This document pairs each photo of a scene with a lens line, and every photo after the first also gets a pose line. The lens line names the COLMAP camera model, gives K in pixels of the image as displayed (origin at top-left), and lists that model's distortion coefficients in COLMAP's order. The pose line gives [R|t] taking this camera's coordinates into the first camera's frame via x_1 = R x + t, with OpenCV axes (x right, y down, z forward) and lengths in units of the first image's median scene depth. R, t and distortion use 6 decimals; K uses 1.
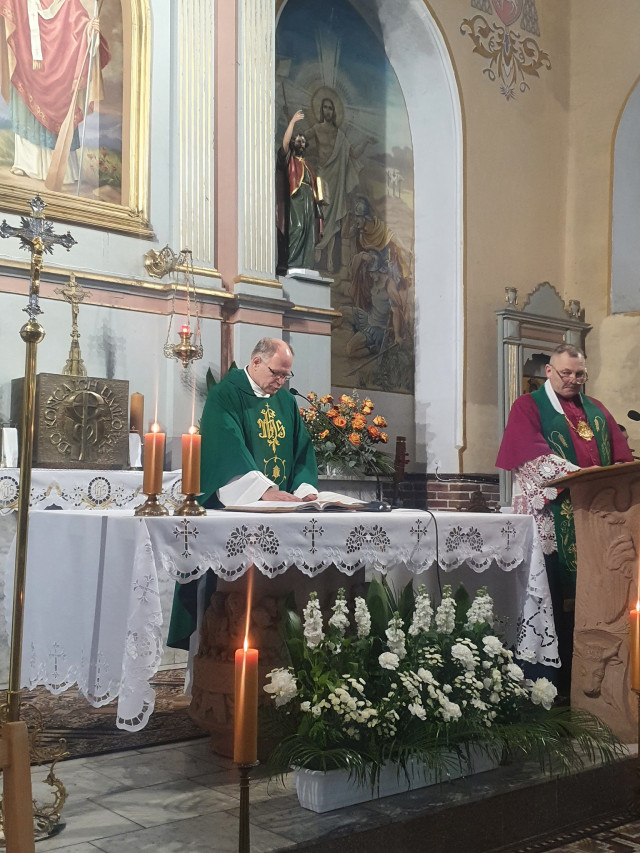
lens RADIAL K [[1028.7, 0, 324.6], [0, 1028.7, 409.8], [0, 0, 1]] dist [0.050309, 0.000000]
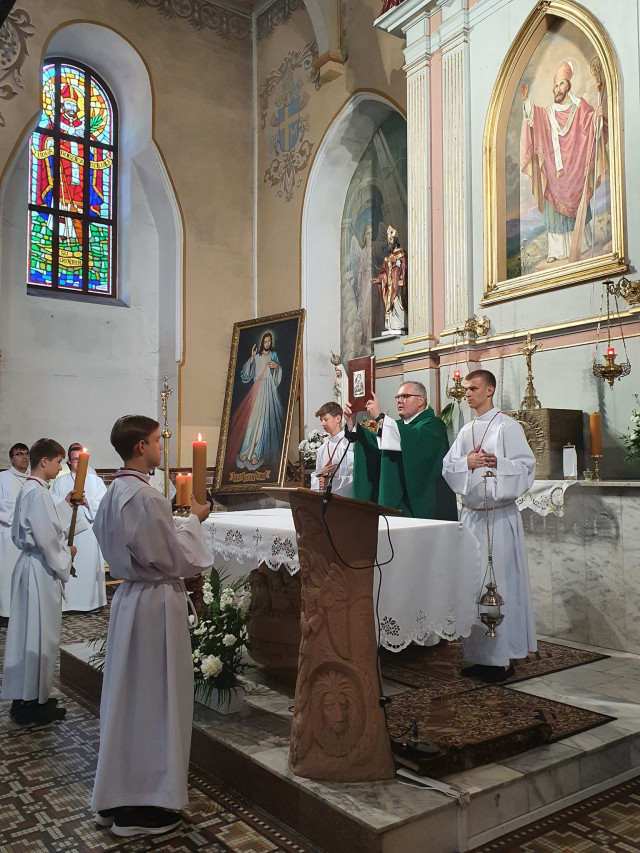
lens RADIAL K [[779.4, 0, 341.7], [0, 779.4, 415.9], [0, 0, 1]] dist [0.026092, 0.000000]
pose [[-0.049090, -0.076159, -0.995887, 0.699218], [0.095528, 0.992160, -0.080583, 0.030709], [0.994216, -0.099091, -0.041429, 0.713006]]
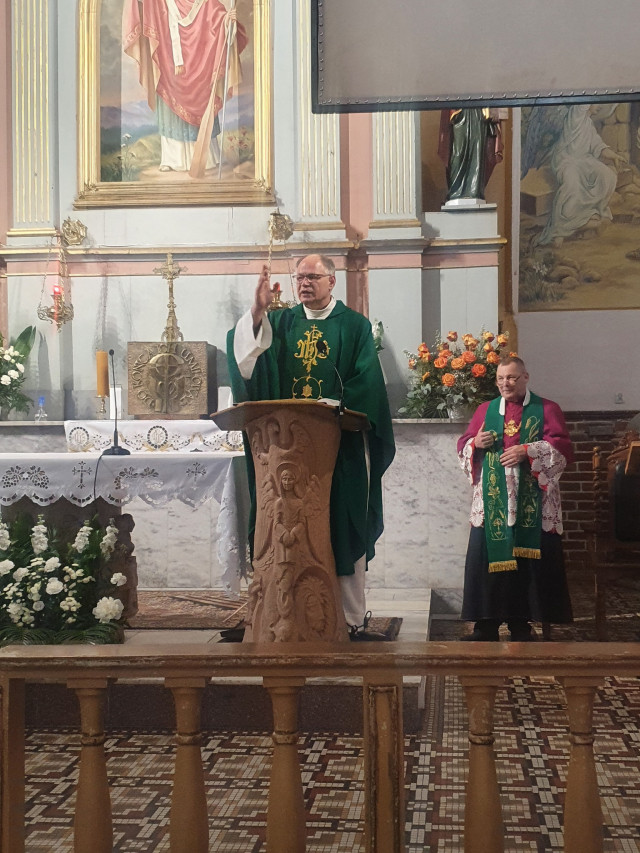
lens RADIAL K [[1206.7, 0, 349.3], [0, 1206.7, 409.5], [0, 0, 1]] dist [0.133106, 0.000000]
pose [[0.704770, -0.030843, -0.708765, 0.787331], [0.072329, 0.996973, 0.028536, 0.018507], [0.705739, -0.071375, 0.704867, 0.145259]]
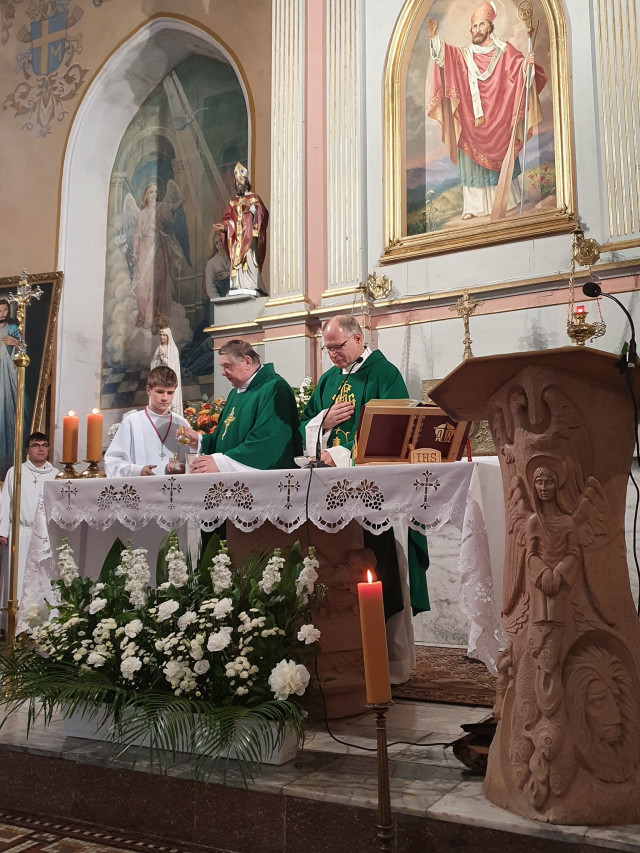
lens RADIAL K [[852.9, 0, 336.2], [0, 852.9, 405.1], [0, 0, 1]] dist [0.032420, 0.000000]
pose [[0.374876, -0.145284, -0.915620, 0.490509], [0.086638, 0.988812, -0.121426, 0.086069], [0.923018, -0.033808, 0.383269, 0.456660]]
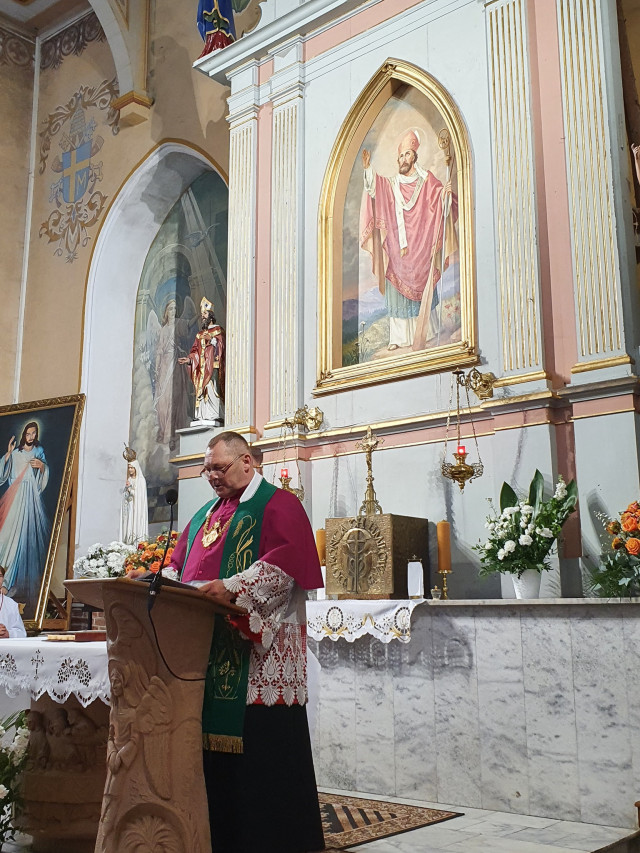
lens RADIAL K [[969.6, 0, 322.4], [0, 969.6, 423.4], [0, 0, 1]] dist [0.122892, 0.000000]
pose [[0.167084, -0.201841, -0.965061, 0.719938], [0.088695, 0.977929, -0.189176, 0.058647], [0.981945, -0.053988, 0.181298, 0.679436]]
